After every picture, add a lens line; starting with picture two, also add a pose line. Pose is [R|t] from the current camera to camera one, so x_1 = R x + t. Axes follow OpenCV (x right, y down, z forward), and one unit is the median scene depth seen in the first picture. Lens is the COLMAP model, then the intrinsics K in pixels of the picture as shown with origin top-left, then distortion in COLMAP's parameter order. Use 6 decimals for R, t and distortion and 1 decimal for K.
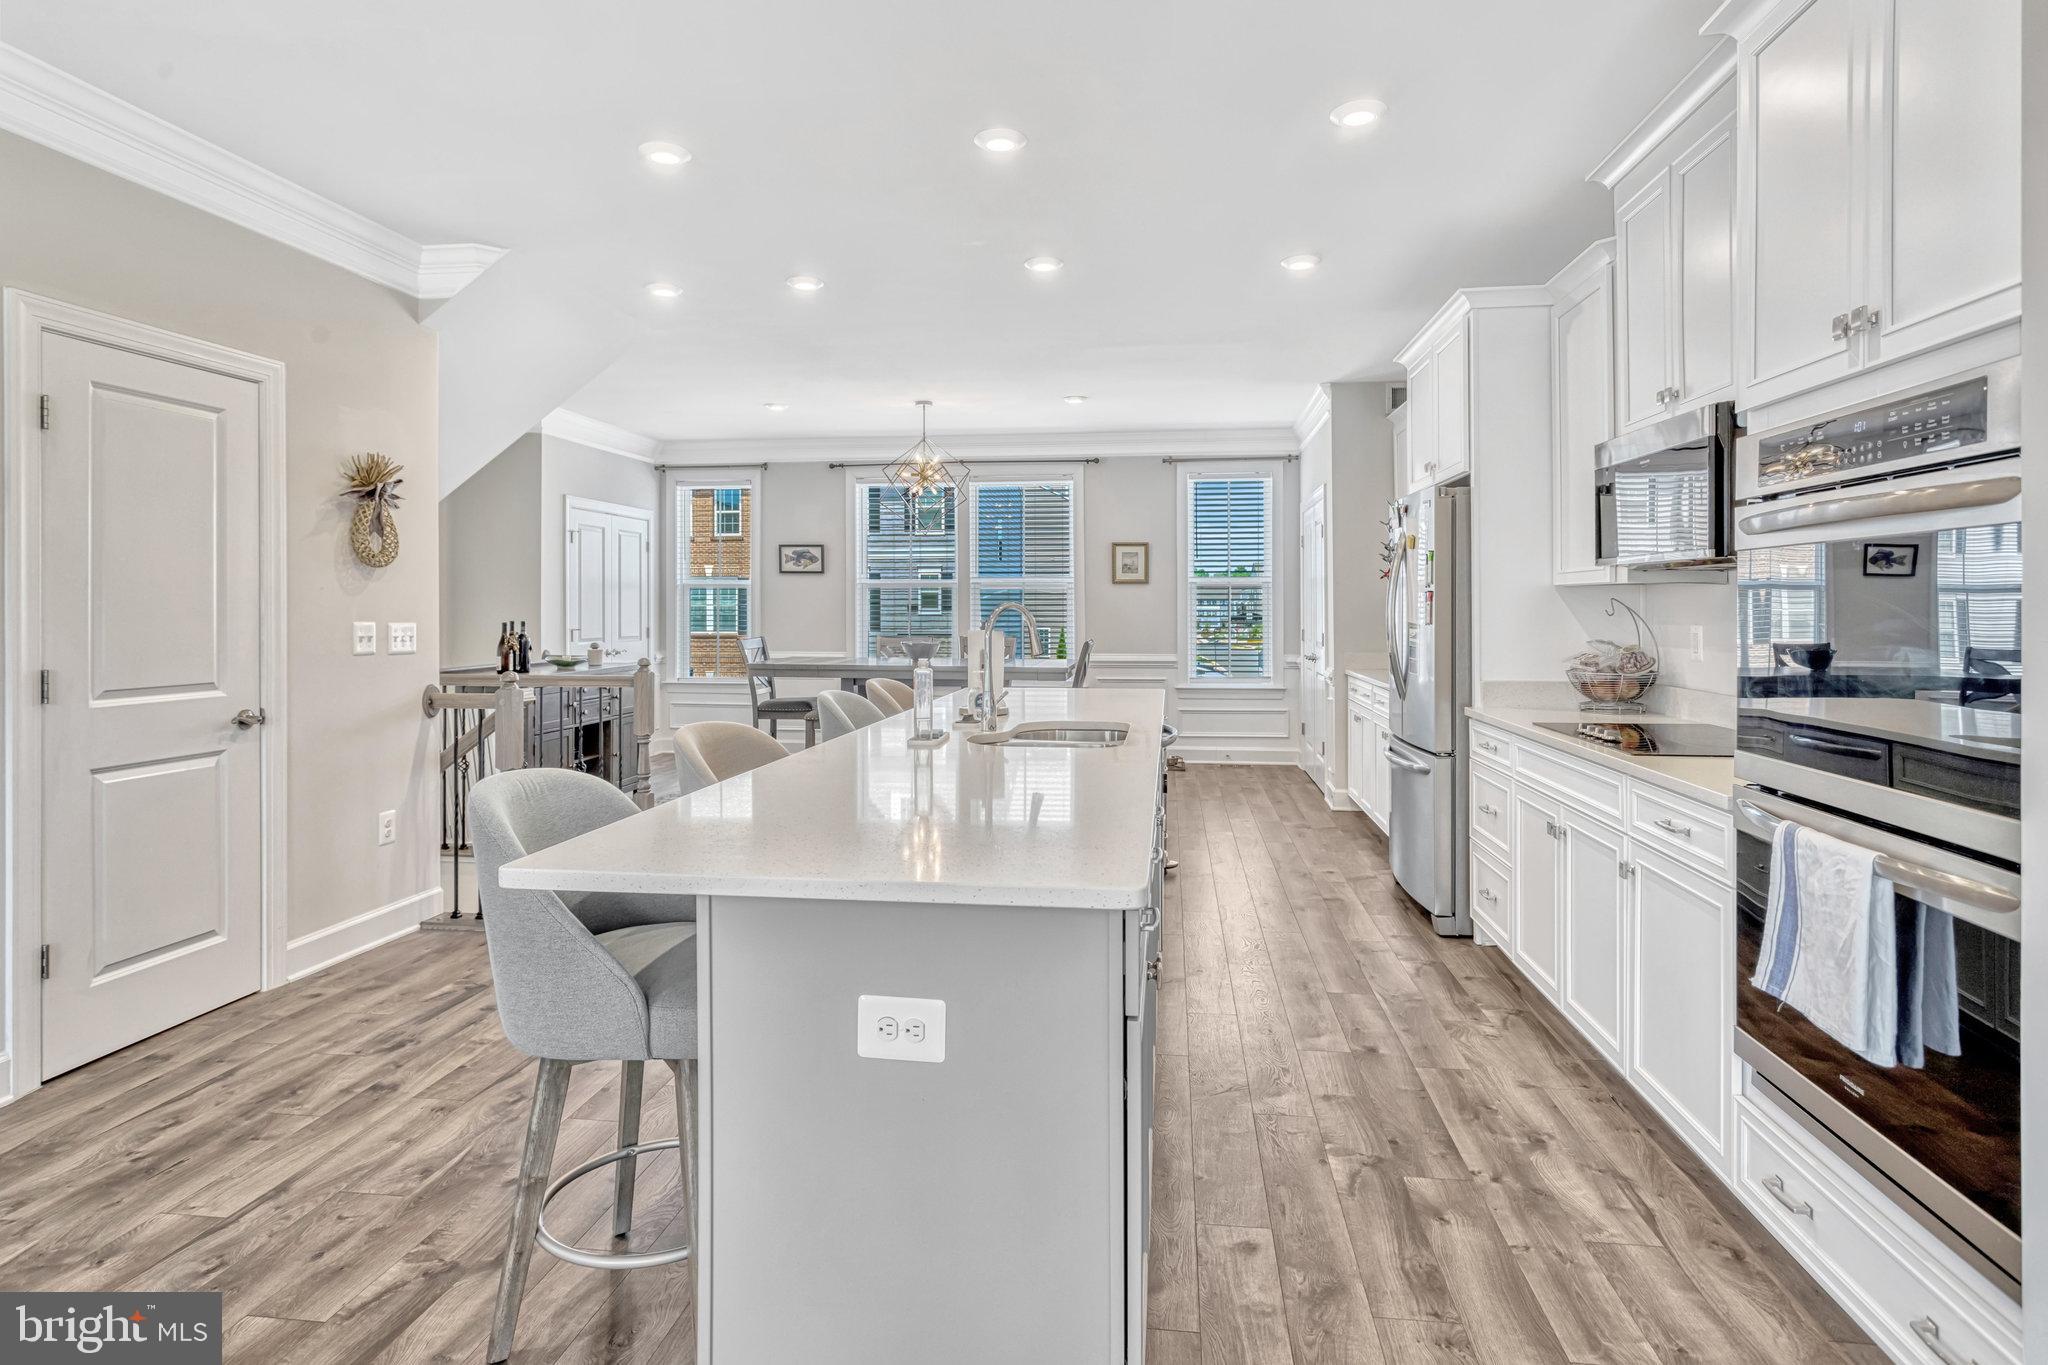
lens RADIAL K [[1138.8, 0, 1004.9], [0, 1138.8, 589.1], [0, 0, 1]] dist [-0.010812, 0.007337]
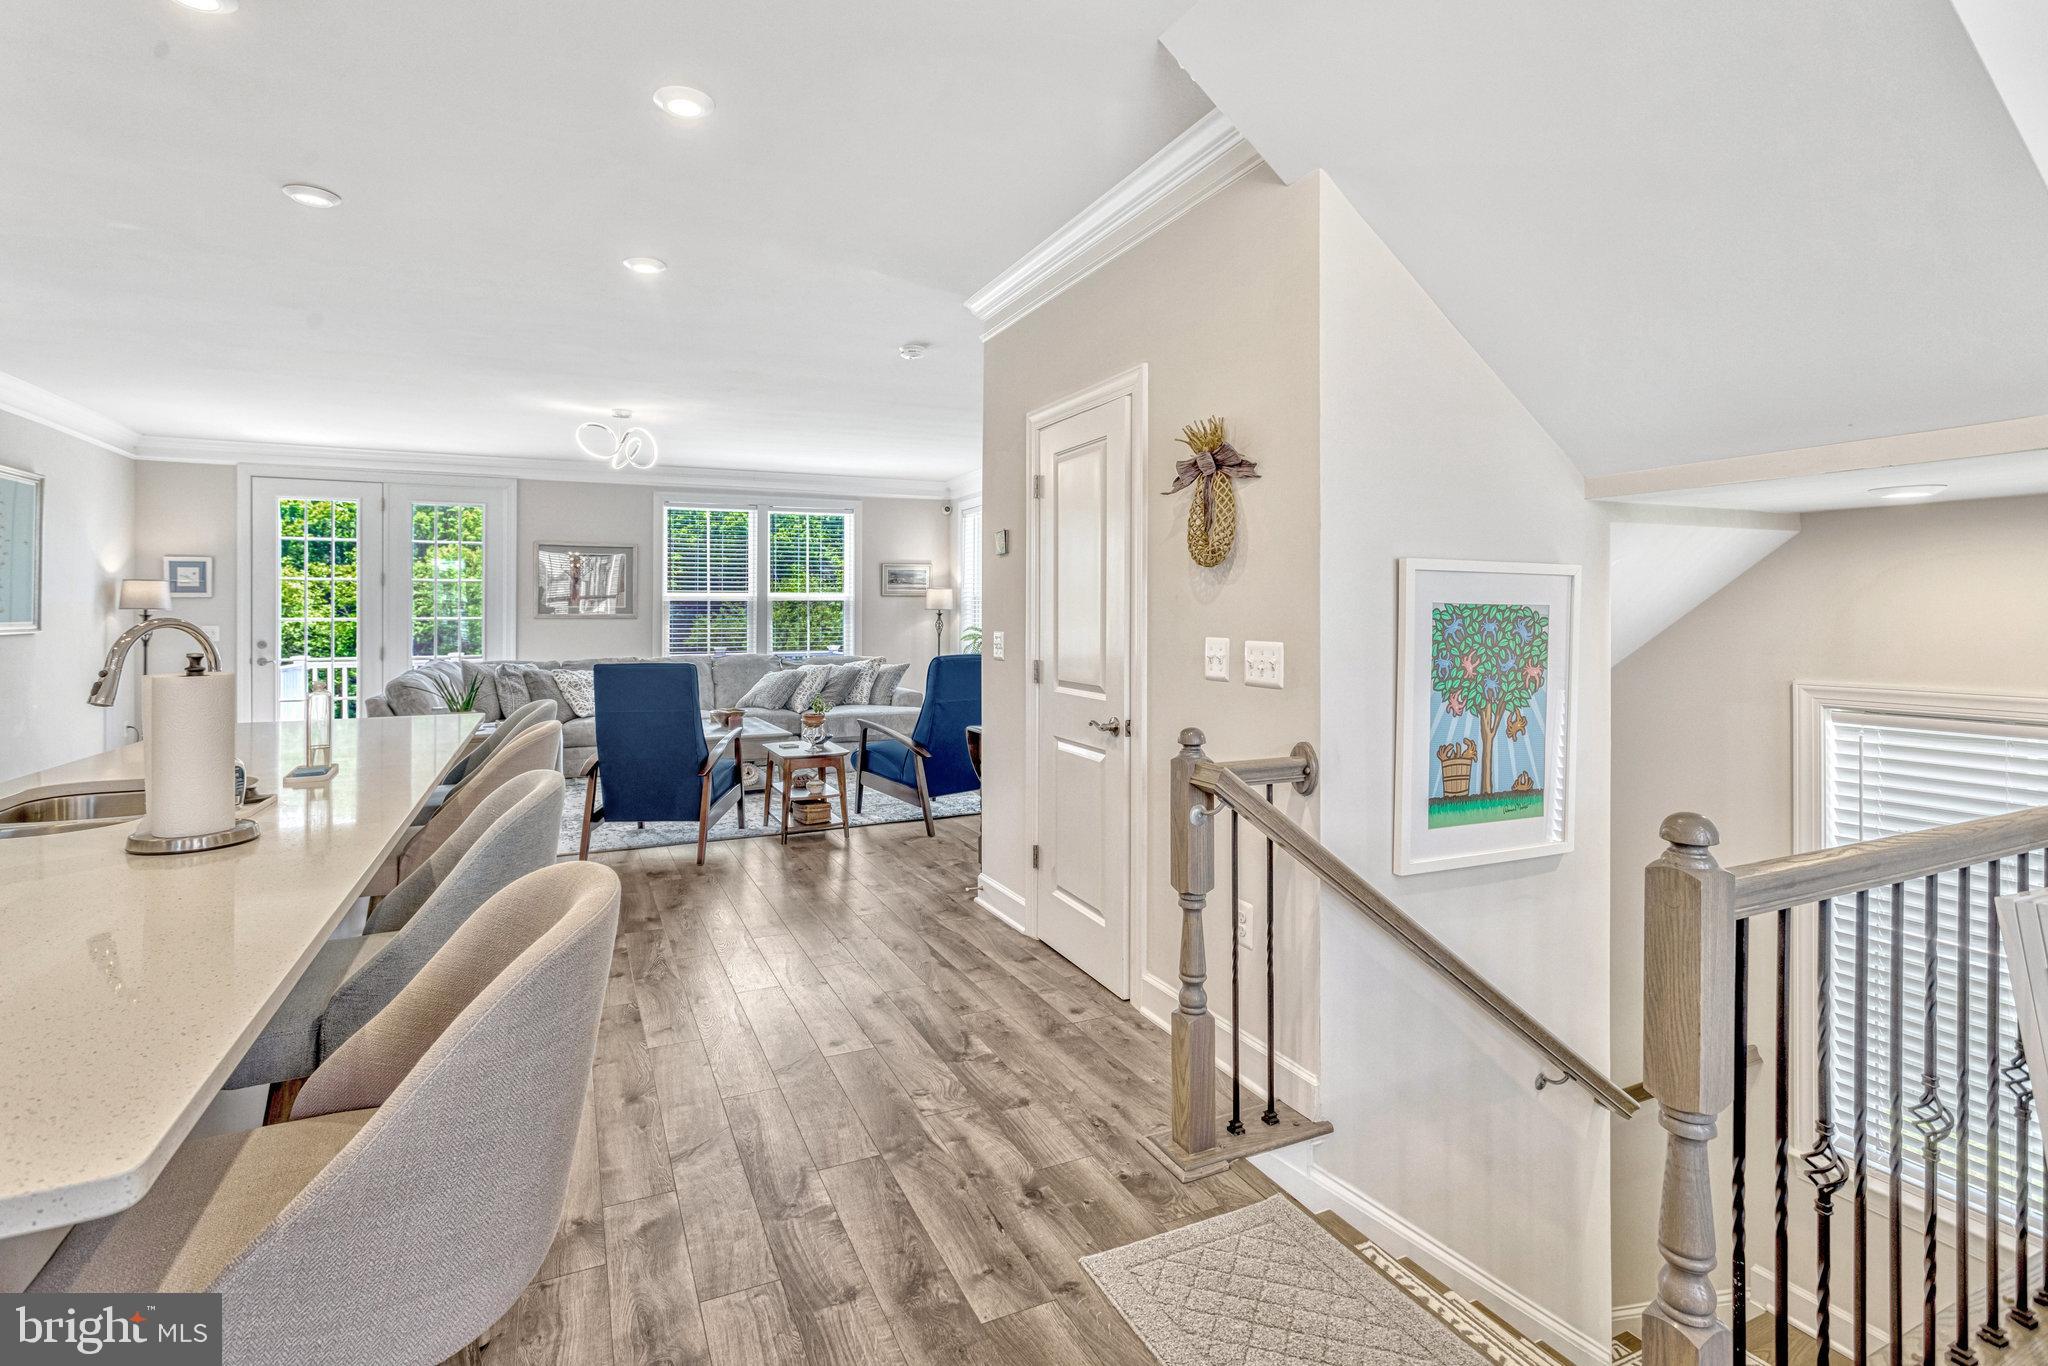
lens RADIAL K [[1001.2, 0, 1001.7], [0, 1001.2, 614.2], [0, 0, 1]] dist [-0.004142, 0.002572]
pose [[-0.839243, 0.001624, -0.543755, -0.082313], [0.010789, 0.999848, -0.013665, 0.023718], [0.543650, -0.017335, -0.839133, 1.785265]]
